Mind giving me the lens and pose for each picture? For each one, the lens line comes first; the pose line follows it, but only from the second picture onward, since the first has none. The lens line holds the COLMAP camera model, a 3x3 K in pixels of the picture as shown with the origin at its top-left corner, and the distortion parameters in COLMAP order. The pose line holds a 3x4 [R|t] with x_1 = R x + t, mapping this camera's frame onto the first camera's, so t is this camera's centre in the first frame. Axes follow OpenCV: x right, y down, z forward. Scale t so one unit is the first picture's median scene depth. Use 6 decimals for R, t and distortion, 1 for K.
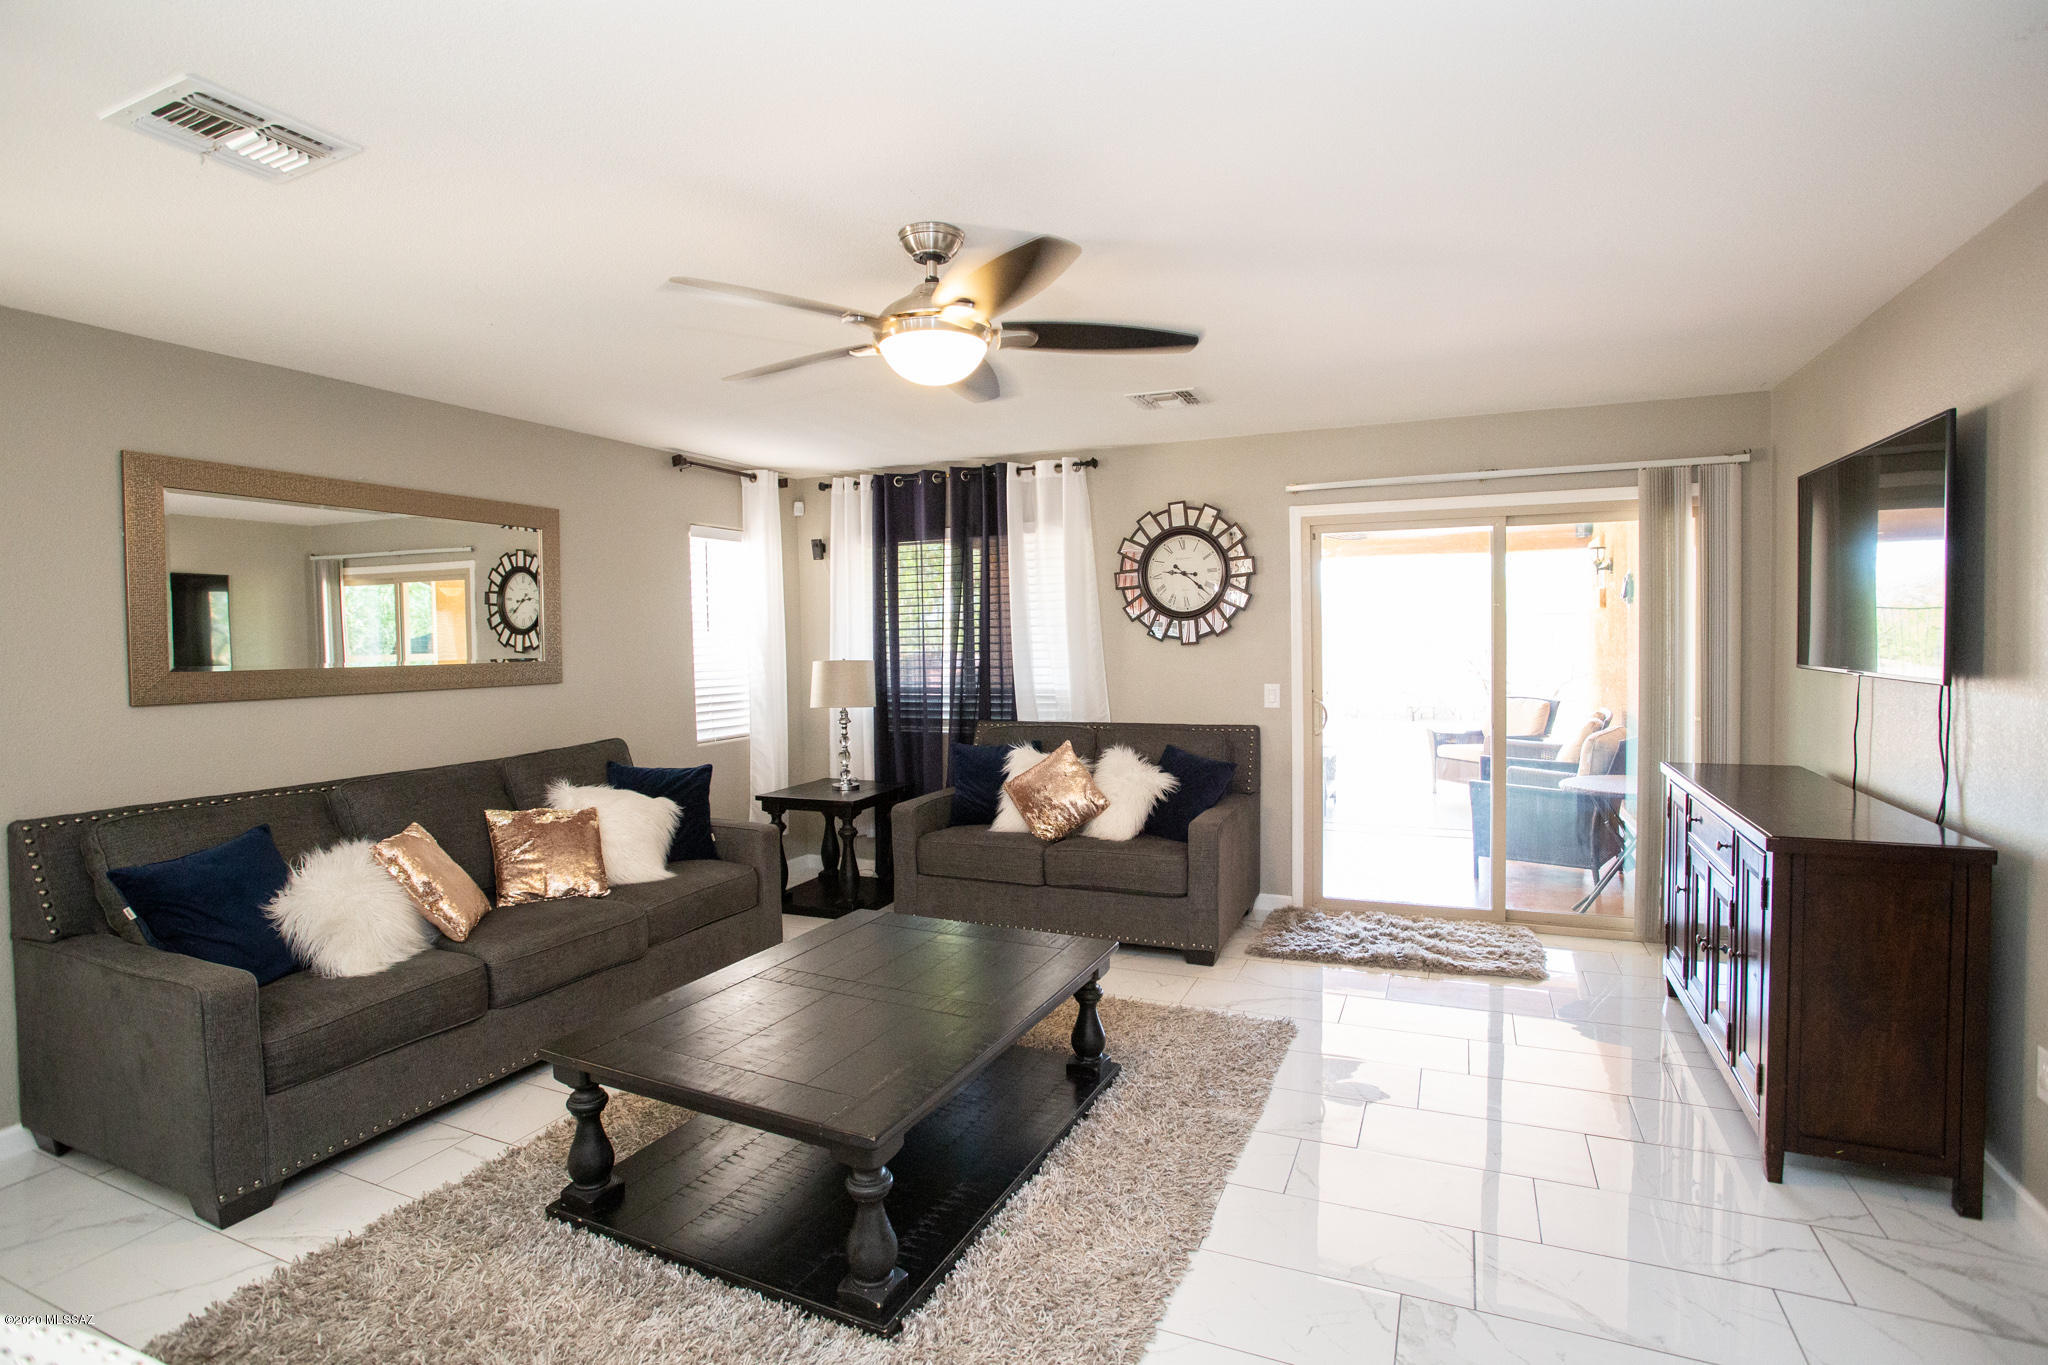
lens RADIAL K [[979.4, 0, 1023.9], [0, 979.4, 664.7], [0, 0, 1]] dist [-0.072314, 0.012638]
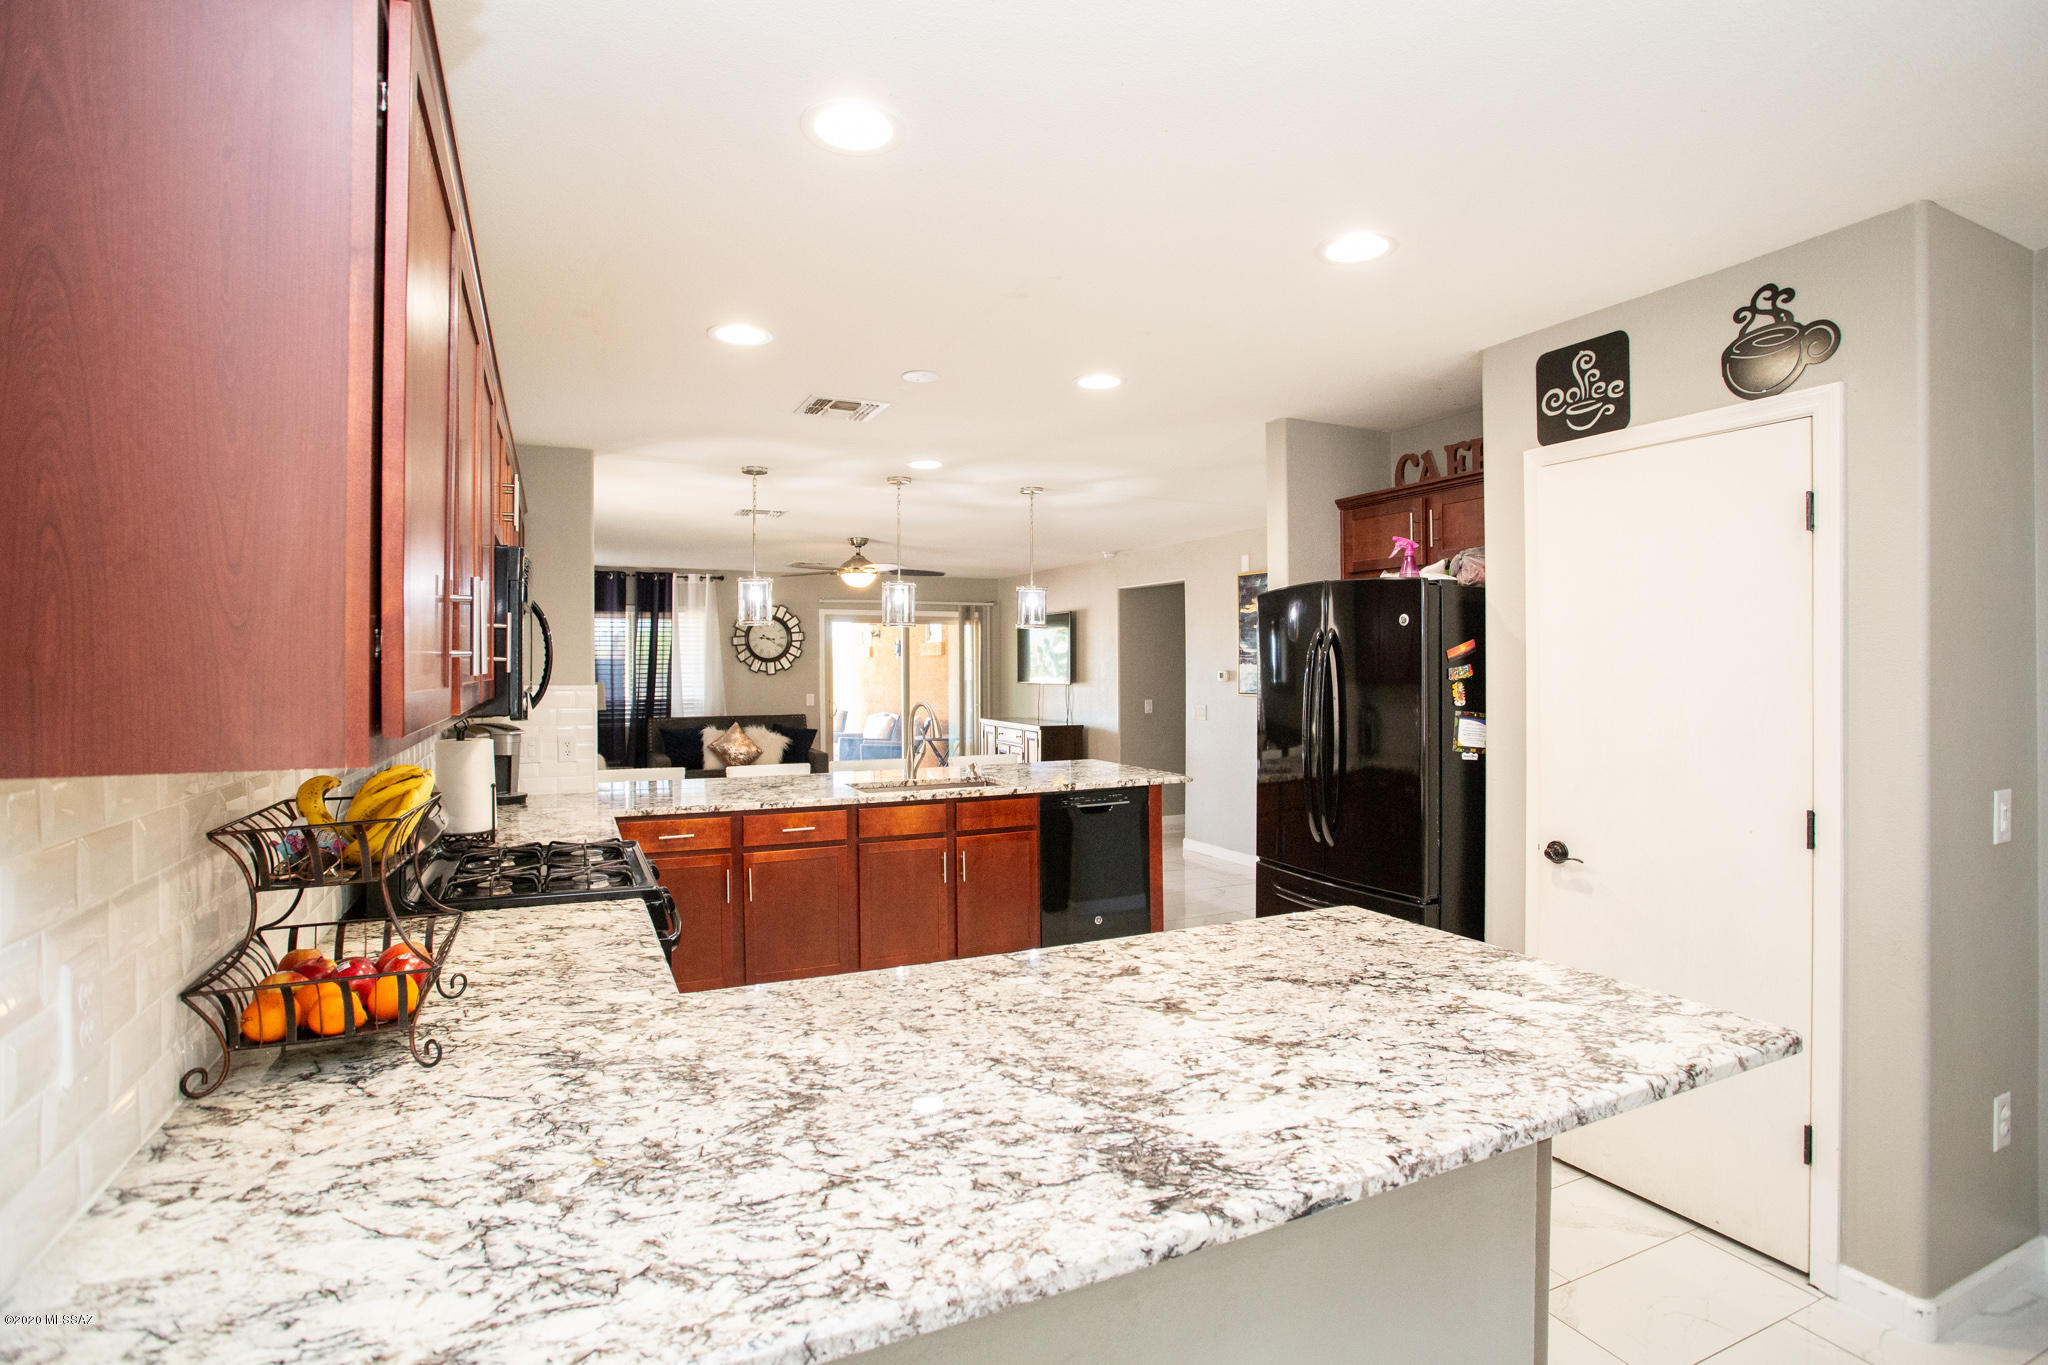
lens RADIAL K [[997.7, 0, 1031.6], [0, 997.7, 667.7], [0, 0, 1]] dist [-0.075200, 0.035644]
pose [[0.647699, 0.011706, 0.761807, -1.015086], [0.016059, 0.999450, -0.029011, 0.031825], [-0.761727, 0.031024, 0.647154, -0.699471]]
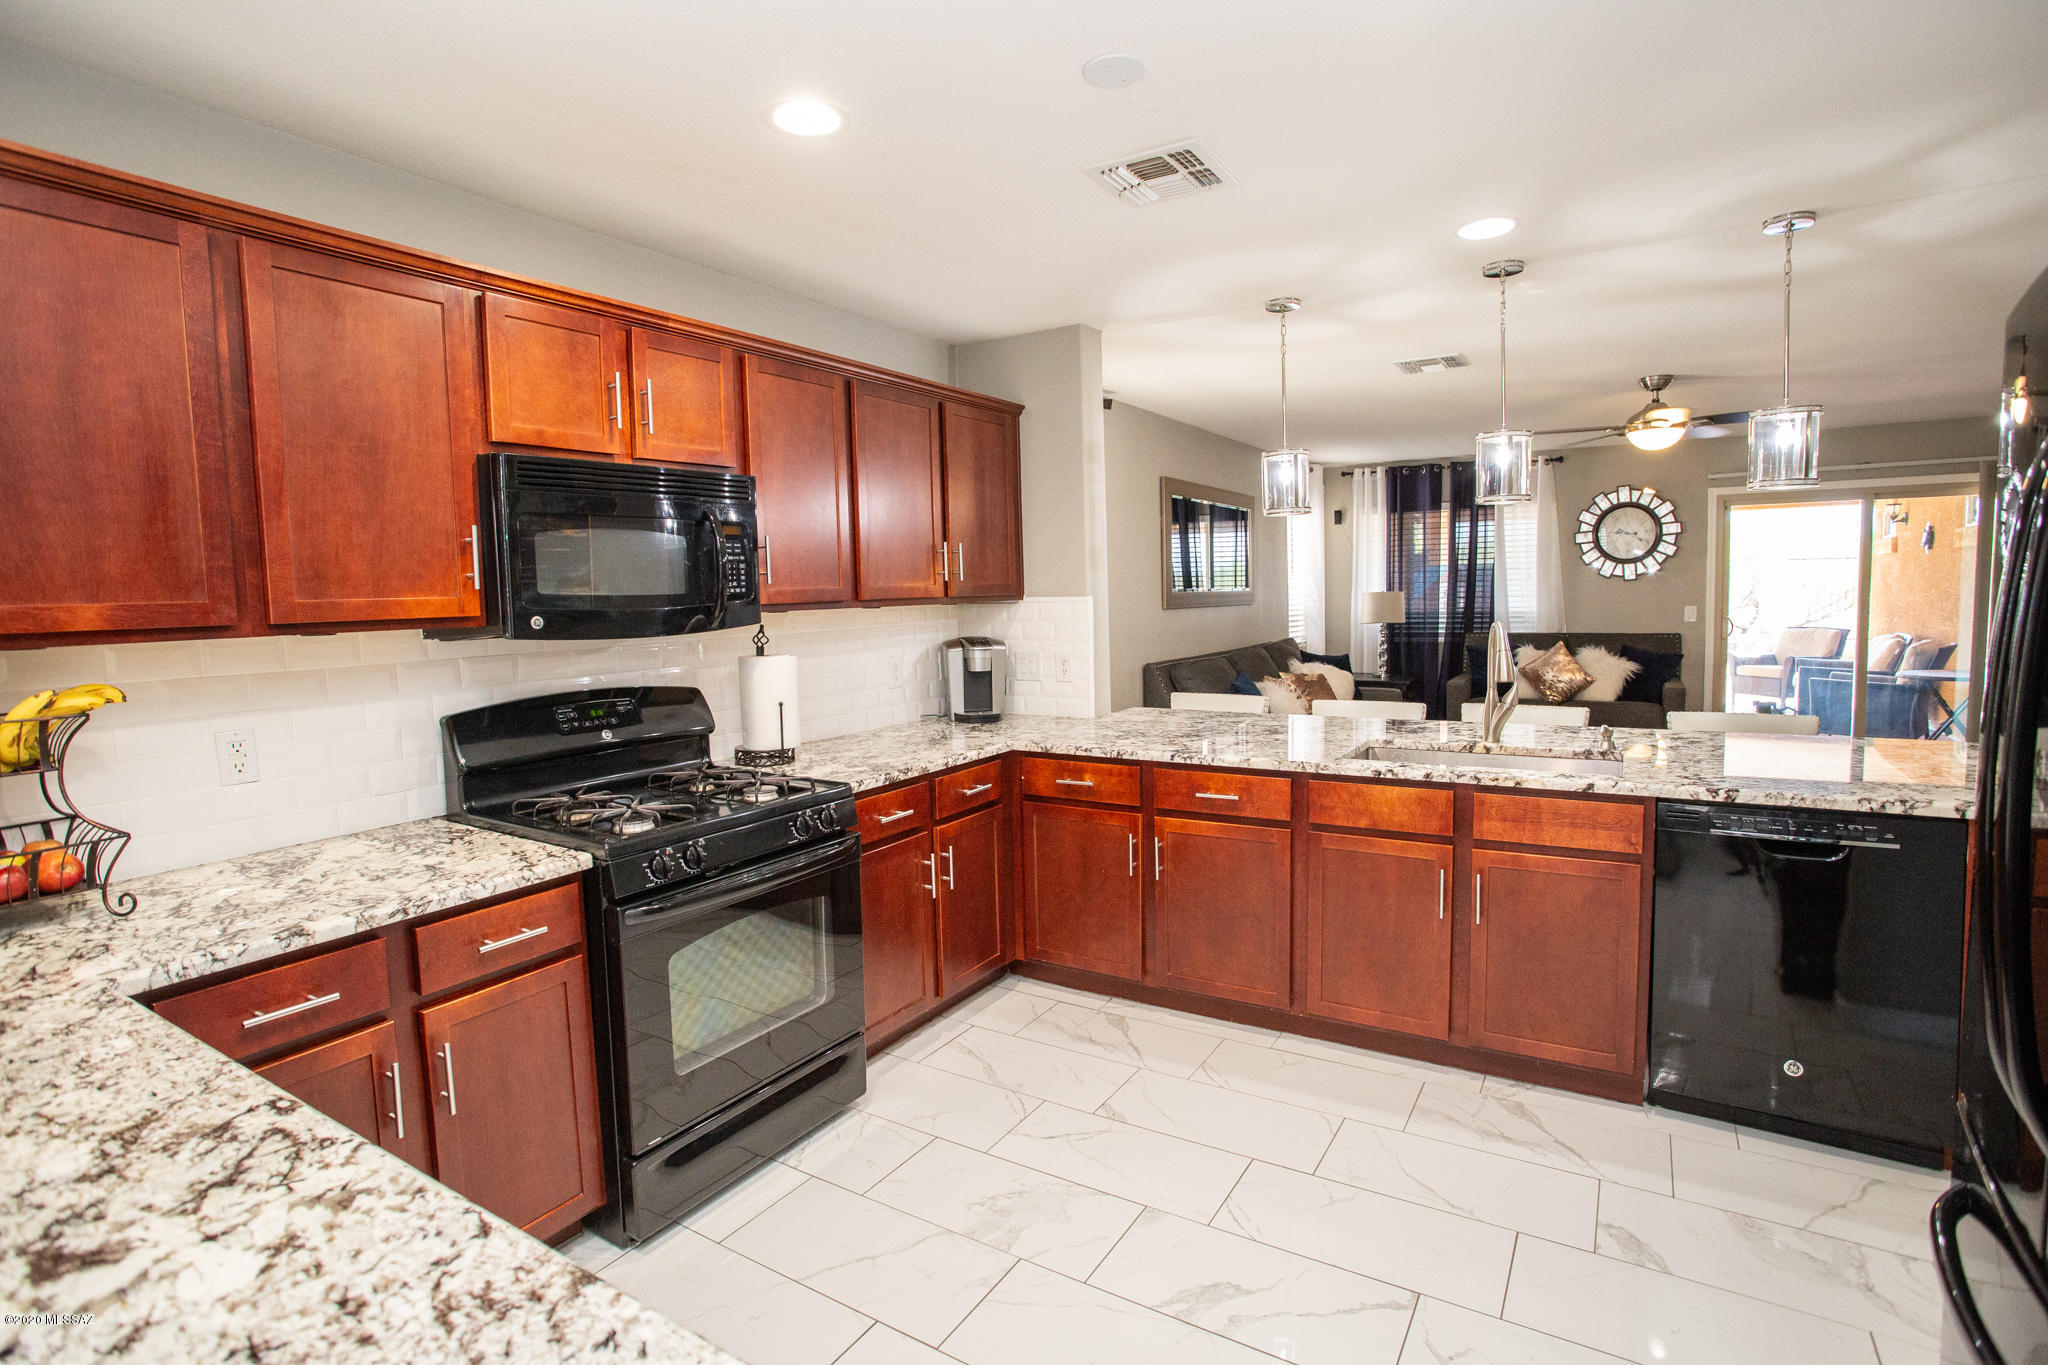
lens RADIAL K [[997.7, 0, 1031.6], [0, 997.7, 667.7], [0, 0, 1]] dist [-0.075200, 0.035644]
pose [[0.991283, 0.001018, -0.131748, -0.546482], [0.005889, 0.998628, 0.052026, 0.030251], [0.131620, -0.052348, 0.989917, -0.617417]]
